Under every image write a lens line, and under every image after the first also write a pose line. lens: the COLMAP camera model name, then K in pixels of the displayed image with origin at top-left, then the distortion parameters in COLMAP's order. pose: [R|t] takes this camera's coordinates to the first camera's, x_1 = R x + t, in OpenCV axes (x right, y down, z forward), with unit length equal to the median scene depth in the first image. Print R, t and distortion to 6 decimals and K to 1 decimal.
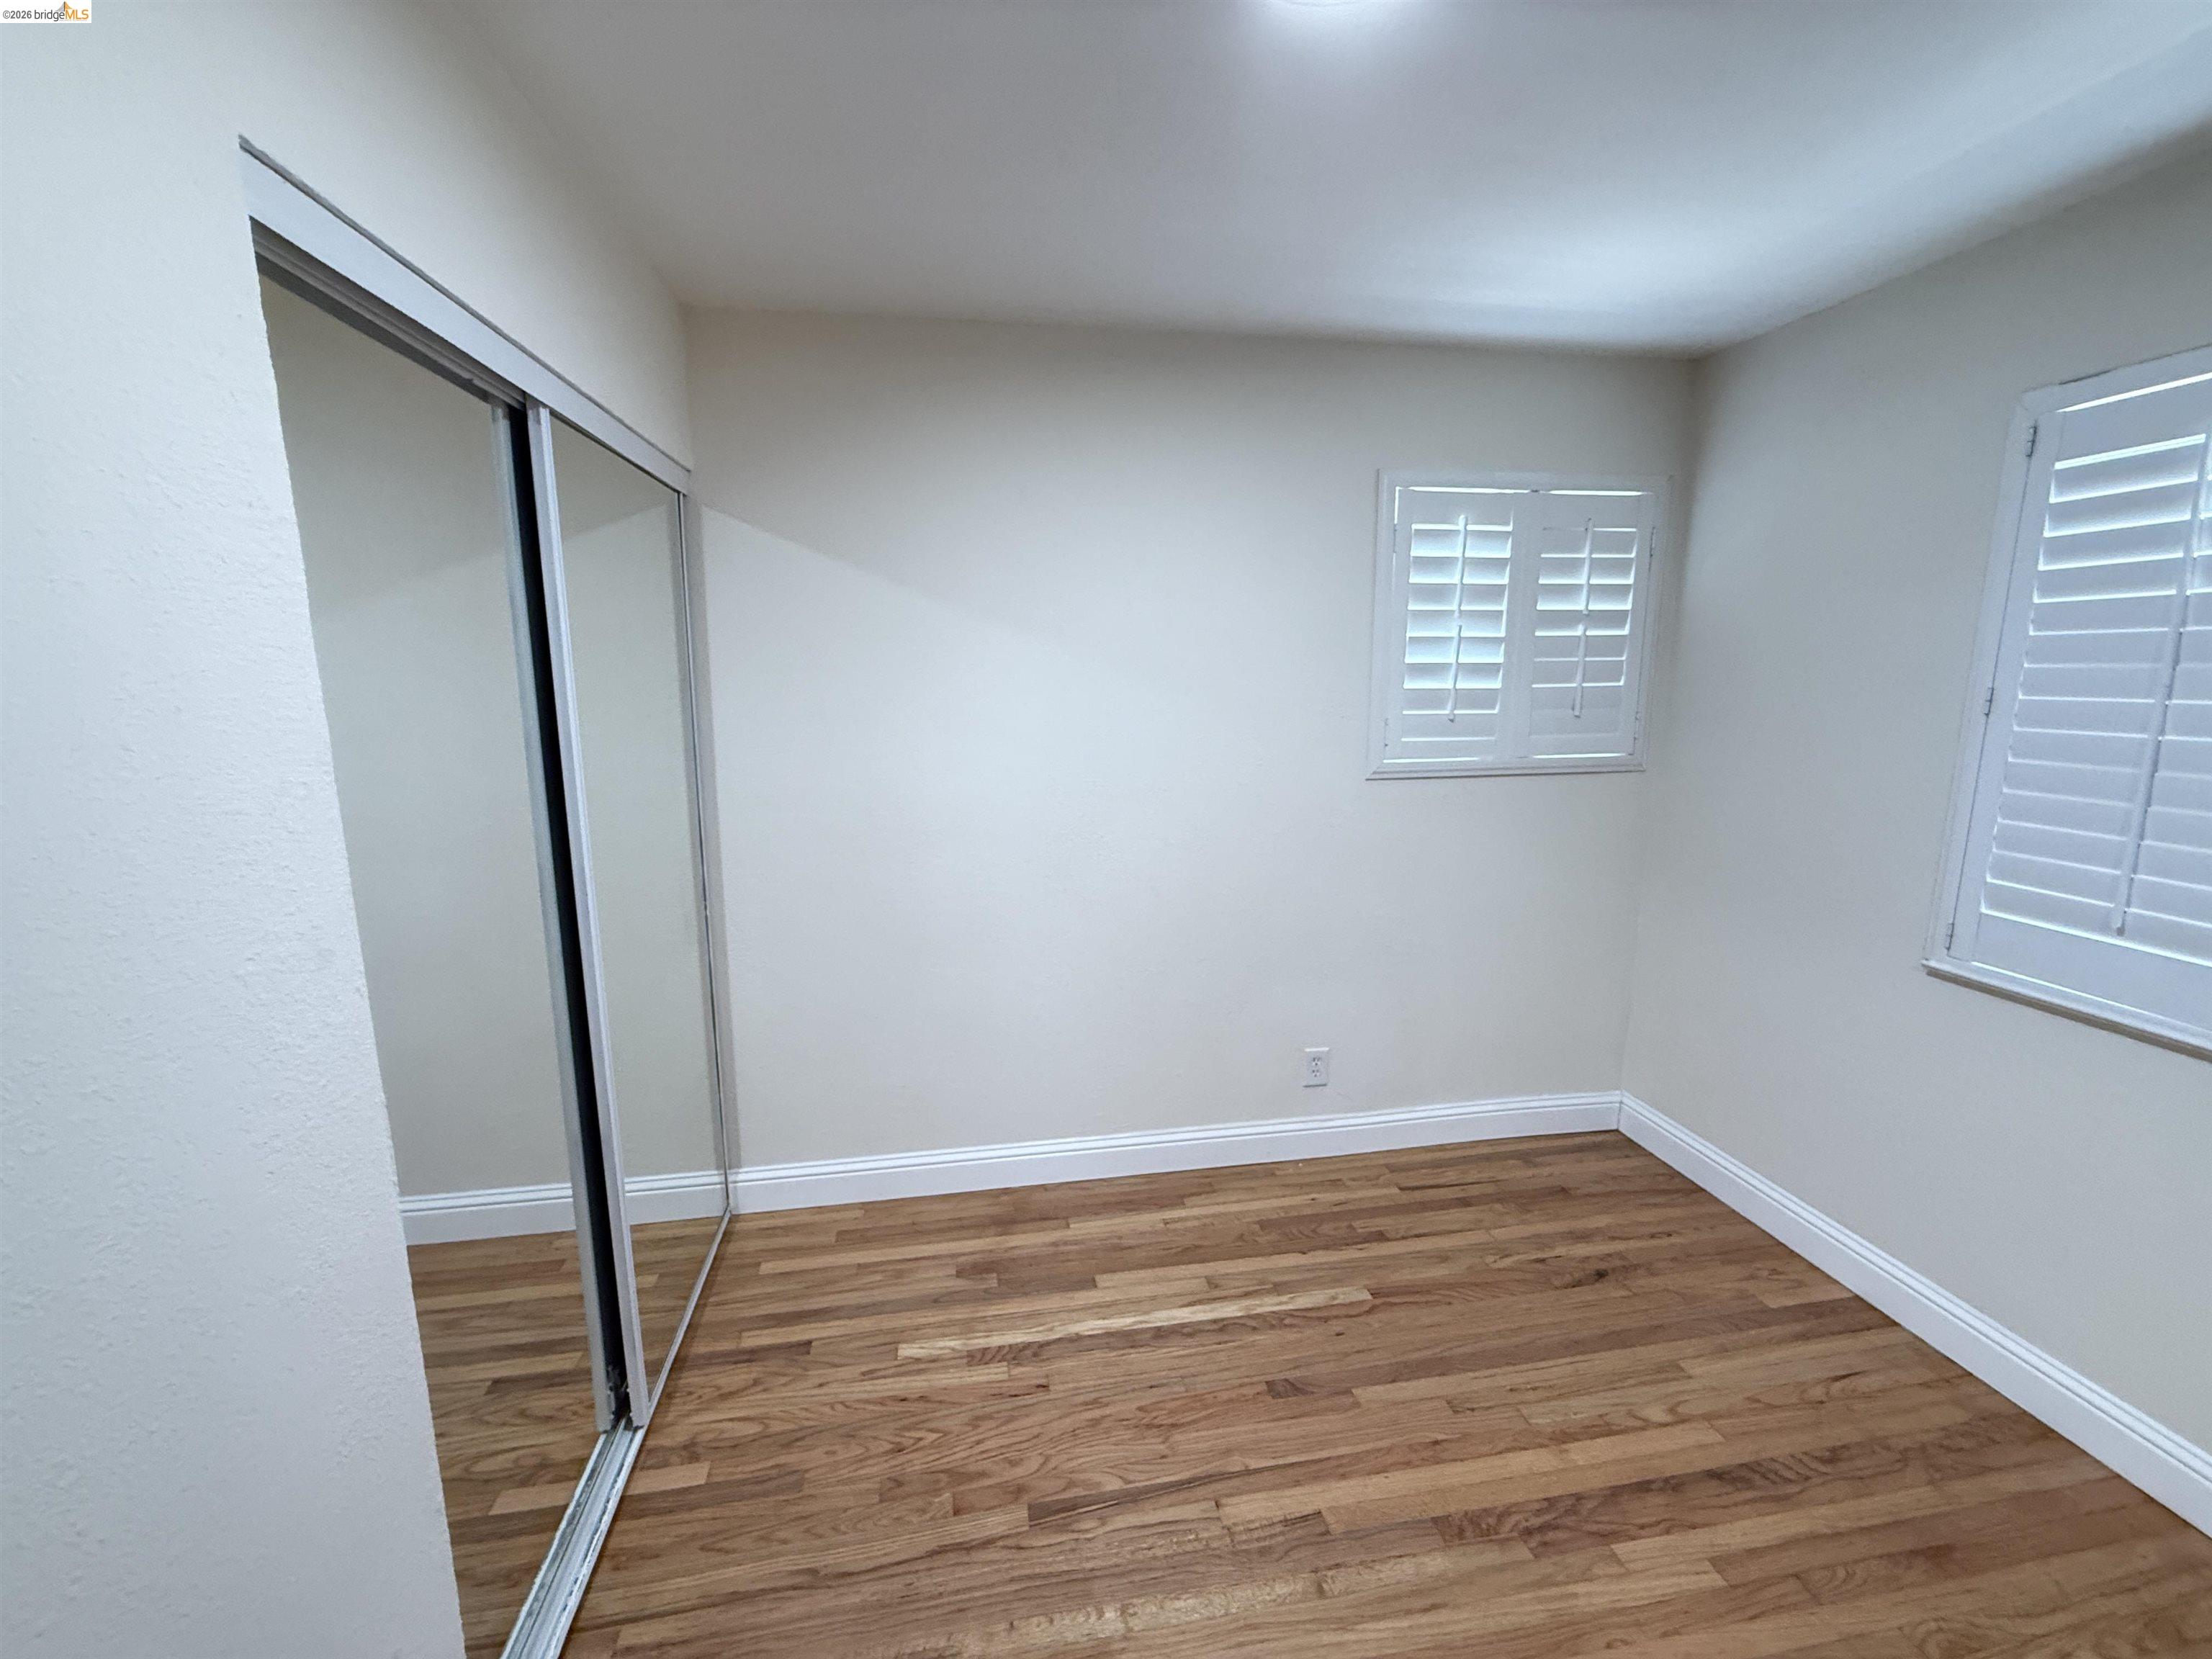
lens RADIAL K [[883.8, 0, 1102.5], [0, 883.8, 819.6], [0, 0, 1]] dist [0.001068, -0.000267]
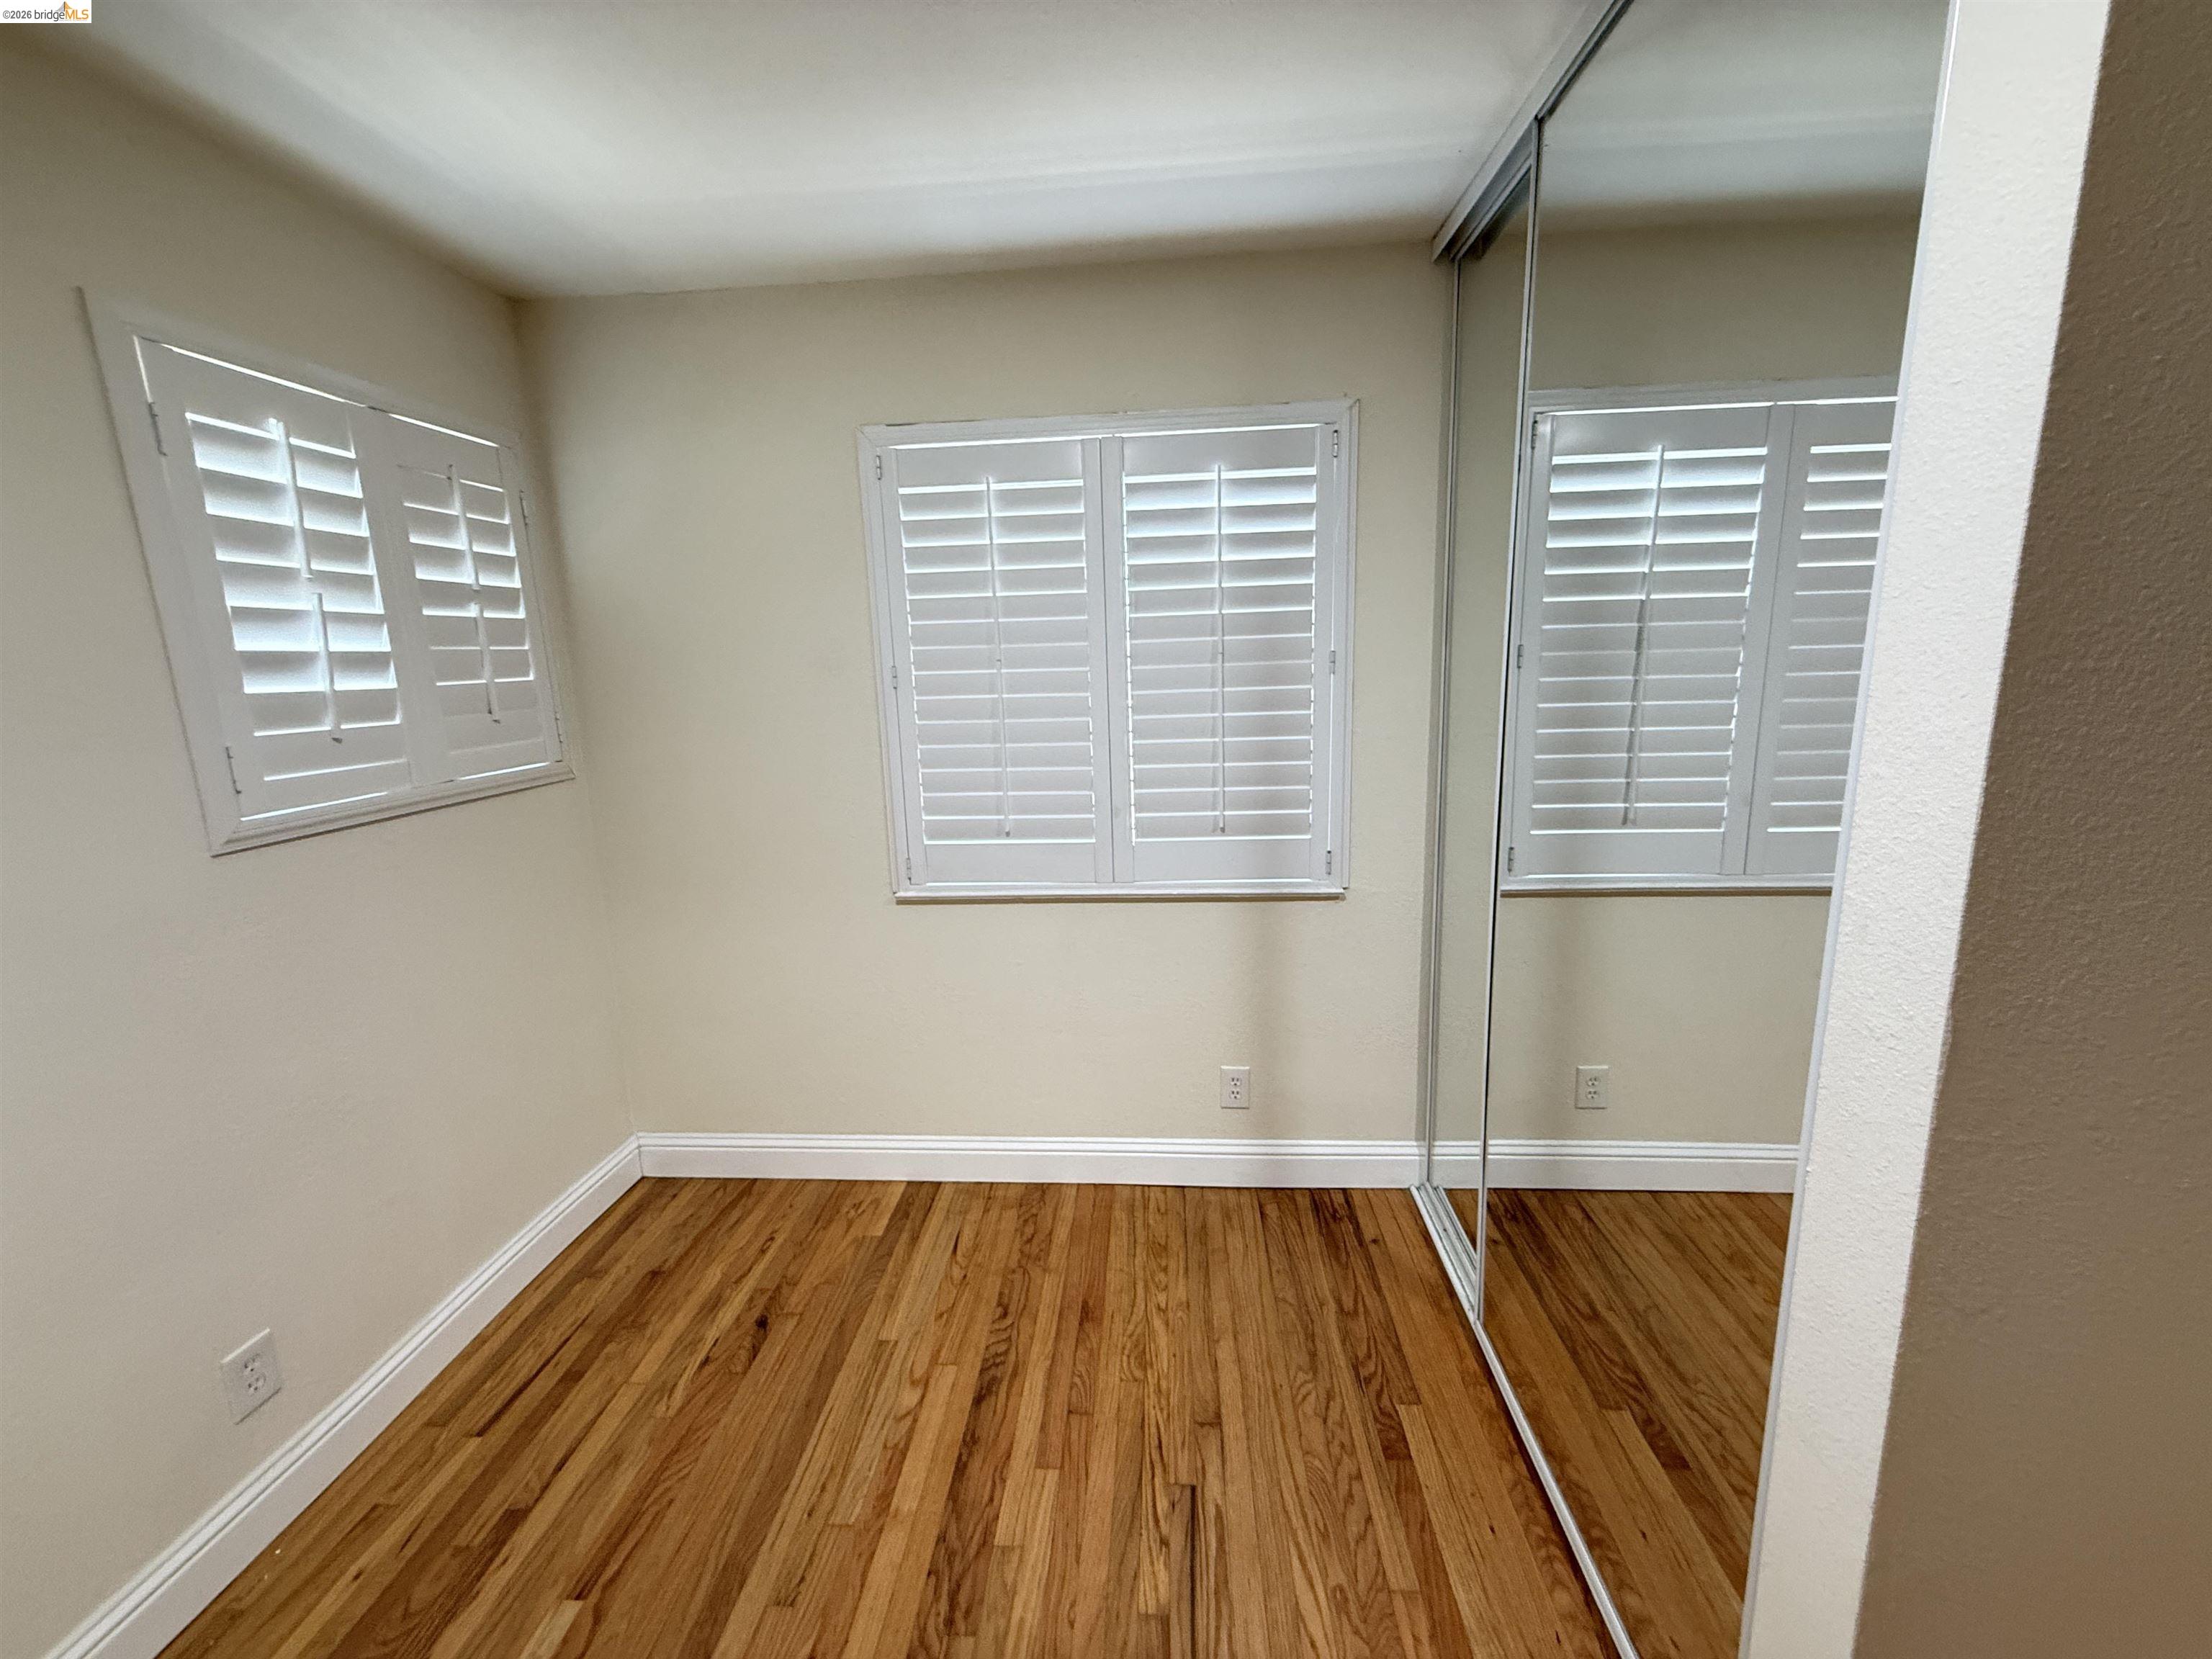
lens RADIAL K [[883.8, 0, 1104.0], [0, 883.8, 824.3], [0, 0, 1]] dist [0.001068, -0.000267]
pose [[0.235324, -0.184118, 0.954318, -0.120068], [0.188165, 0.971946, 0.141119, -0.042844], [-0.953528, 0.146361, 0.263367, 0.341192]]
